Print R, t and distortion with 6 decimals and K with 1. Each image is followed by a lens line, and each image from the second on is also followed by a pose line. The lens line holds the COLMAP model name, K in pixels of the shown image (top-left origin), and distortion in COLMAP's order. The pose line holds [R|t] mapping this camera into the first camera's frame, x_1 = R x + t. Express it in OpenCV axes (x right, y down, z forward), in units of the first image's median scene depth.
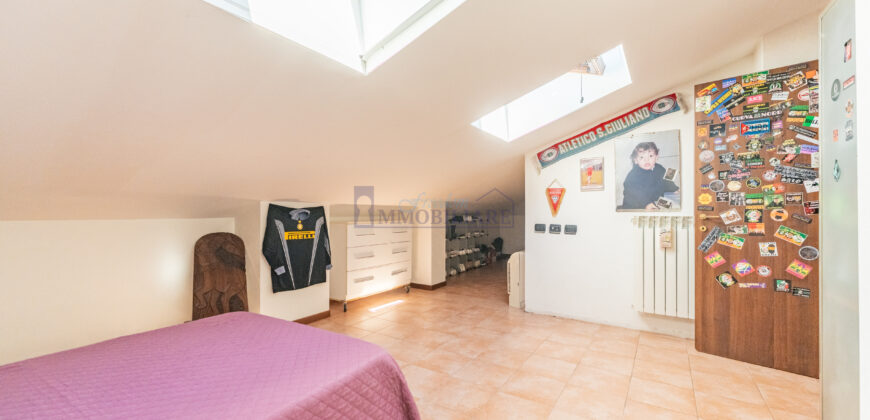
lens RADIAL K [[347.8, 0, 439.0], [0, 347.8, 207.5], [0, 0, 1]] dist [-0.004178, -0.000749]
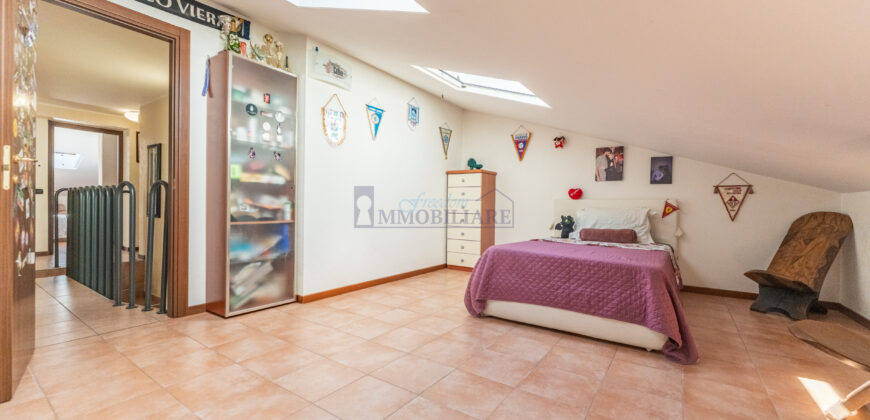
lens RADIAL K [[347.8, 0, 430.9], [0, 347.8, 214.7], [0, 0, 1]] dist [-0.004178, -0.000749]
pose [[-0.998704, -0.020495, 0.046595, 0.045383], [-0.020074, 0.999753, 0.009498, 0.085699], [-0.046779, 0.008550, -0.998869, 1.309637]]
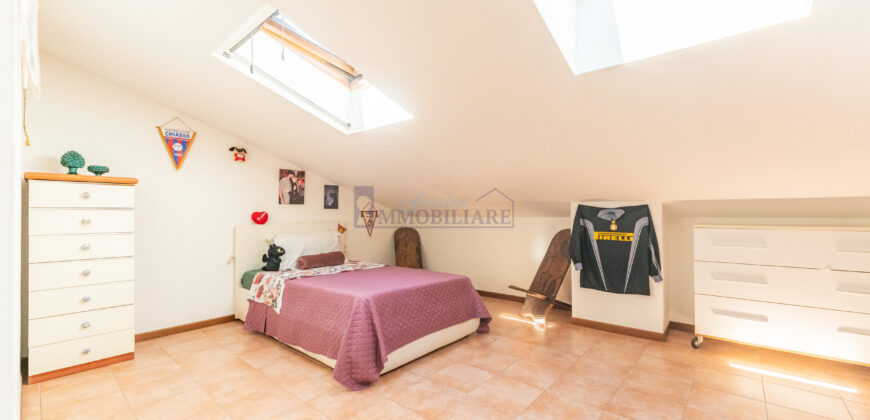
lens RADIAL K [[347.8, 0, 434.8], [0, 347.8, 215.2], [0, 0, 1]] dist [-0.004178, -0.000749]
pose [[-0.147746, 0.000676, -0.989025, 0.621739], [0.024013, 0.999707, -0.002904, 0.013831], [0.988734, -0.024179, -0.147719, 0.677618]]
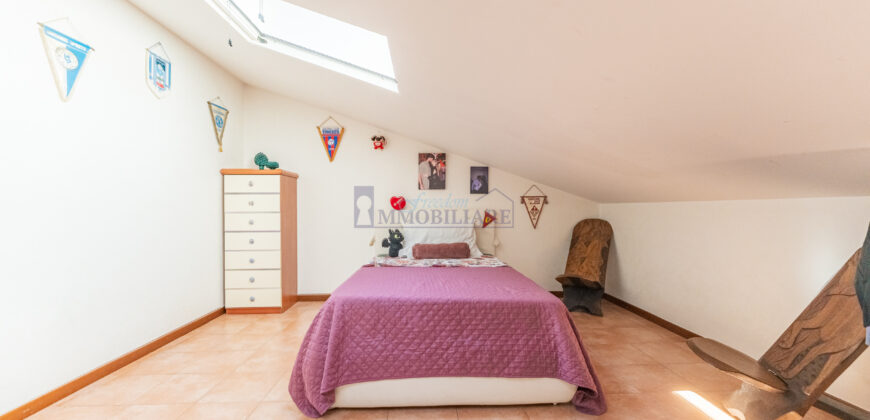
lens RADIAL K [[347.8, 0, 434.8], [0, 347.8, 212.2], [0, 0, 1]] dist [-0.004178, -0.000749]
pose [[-0.824191, 0.002556, -0.566307, 0.114650], [0.009404, 0.999914, -0.009174, 0.047769], [0.566234, -0.012886, -0.824143, 0.968845]]
